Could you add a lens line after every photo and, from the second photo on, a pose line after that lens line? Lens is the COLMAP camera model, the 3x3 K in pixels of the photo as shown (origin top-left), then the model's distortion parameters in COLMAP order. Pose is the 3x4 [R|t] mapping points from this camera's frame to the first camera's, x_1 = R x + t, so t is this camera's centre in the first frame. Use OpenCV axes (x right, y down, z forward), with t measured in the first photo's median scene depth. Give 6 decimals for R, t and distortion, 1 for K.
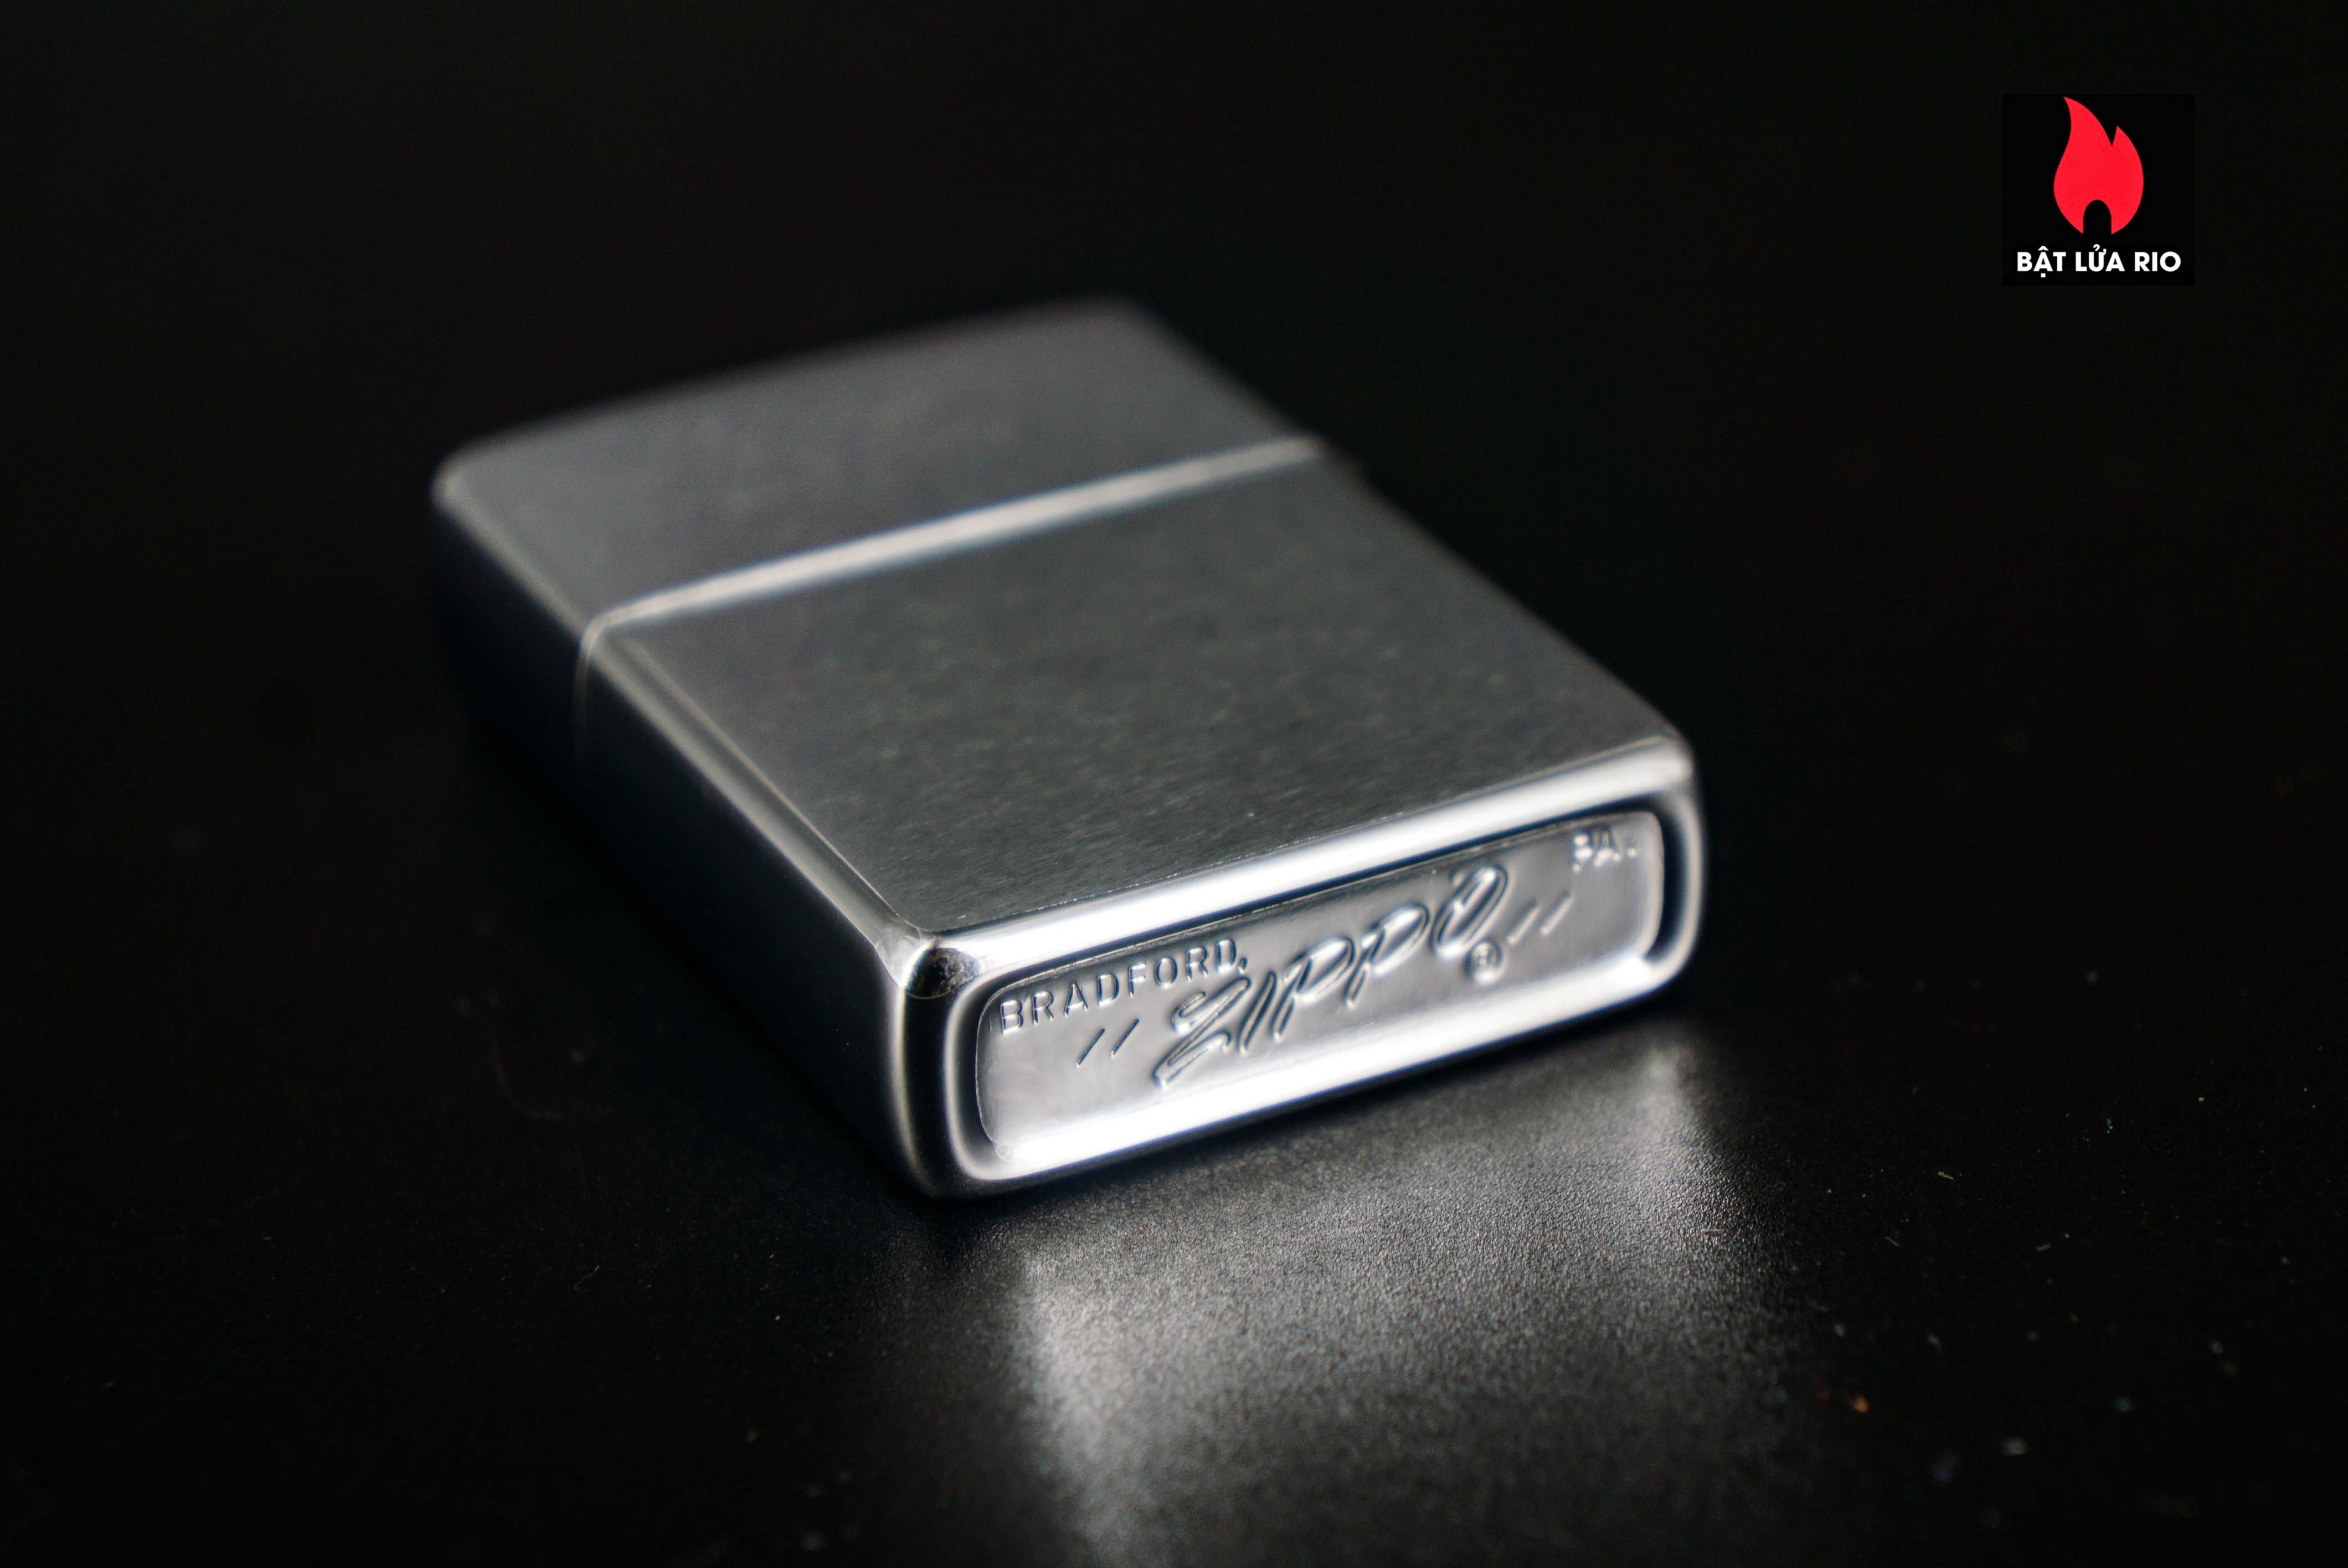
lens RADIAL K [[5681.7, 0, 1174.0], [0, 5681.7, 784.0], [0, 0, 1]] dist [0.235563, -0.017828]
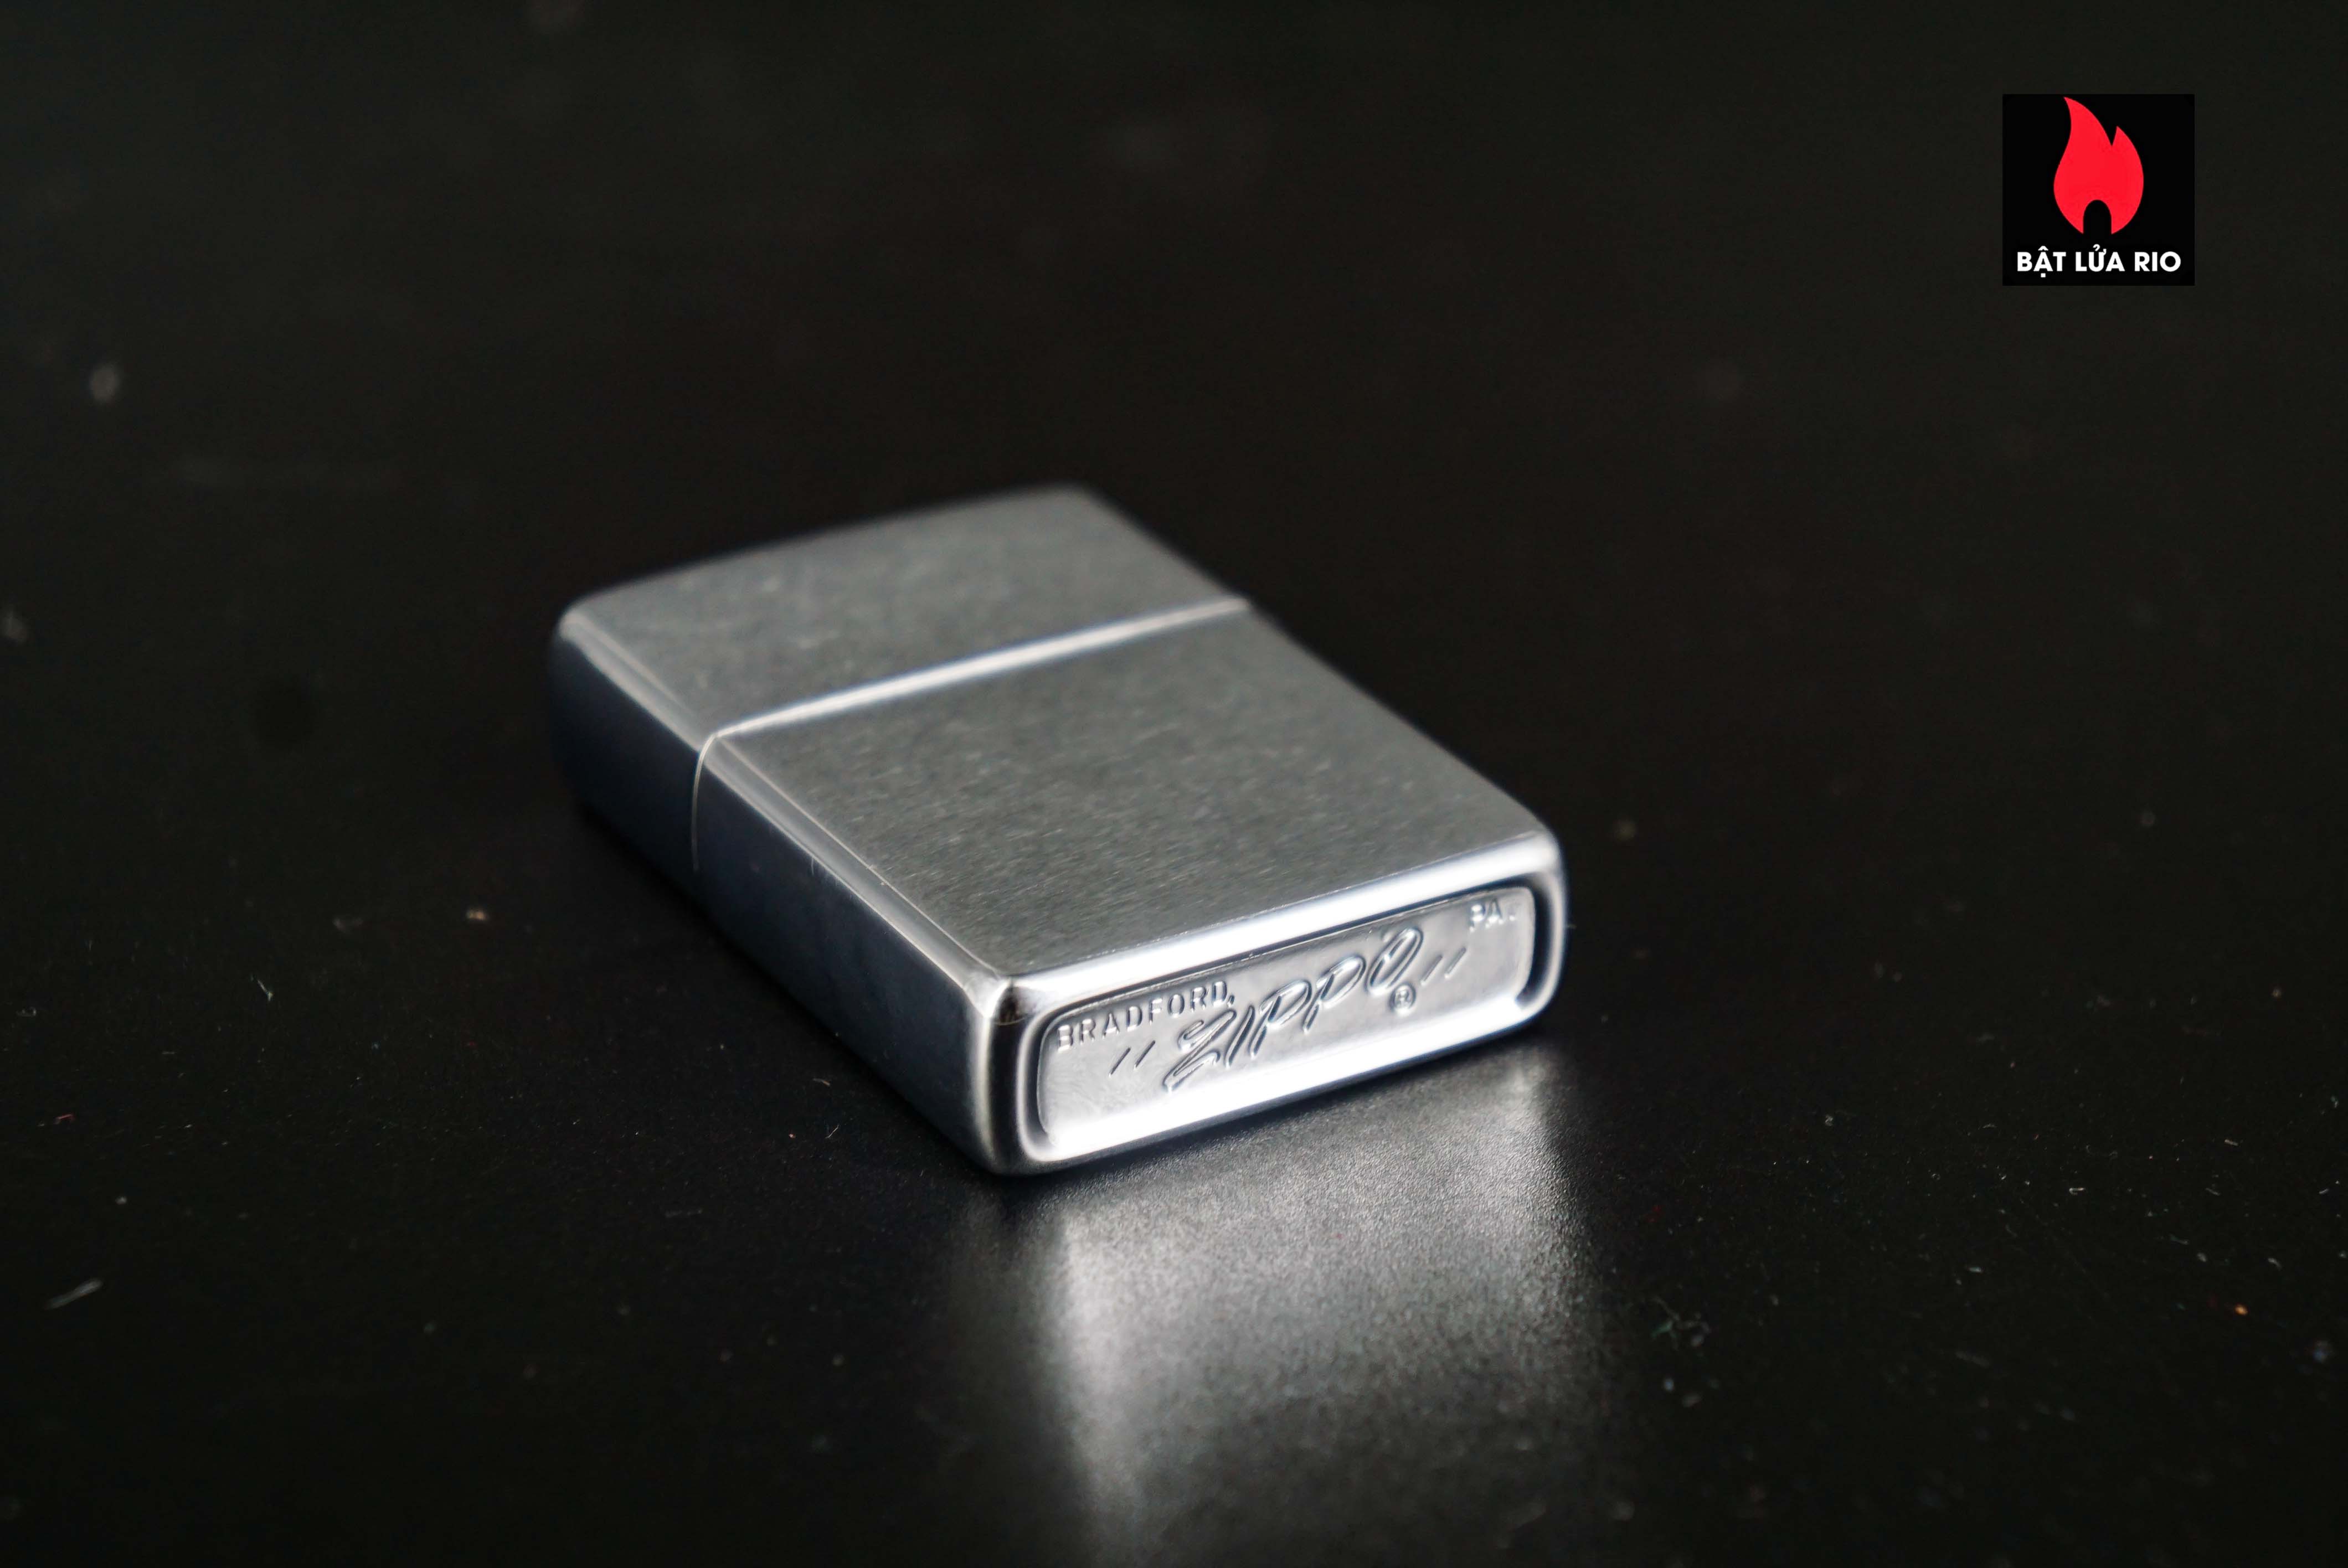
lens RADIAL K [[5681.7, 0, 1174.0], [0, 5681.7, 784.0], [0, 0, 1]] dist [0.235563, -0.017828]
pose [[0.996675, 0.007405, 0.081145, -0.107754], [-0.006178, 0.999863, -0.015360, 0.001702], [-0.081248, 0.014807, 0.996584, -0.317720]]
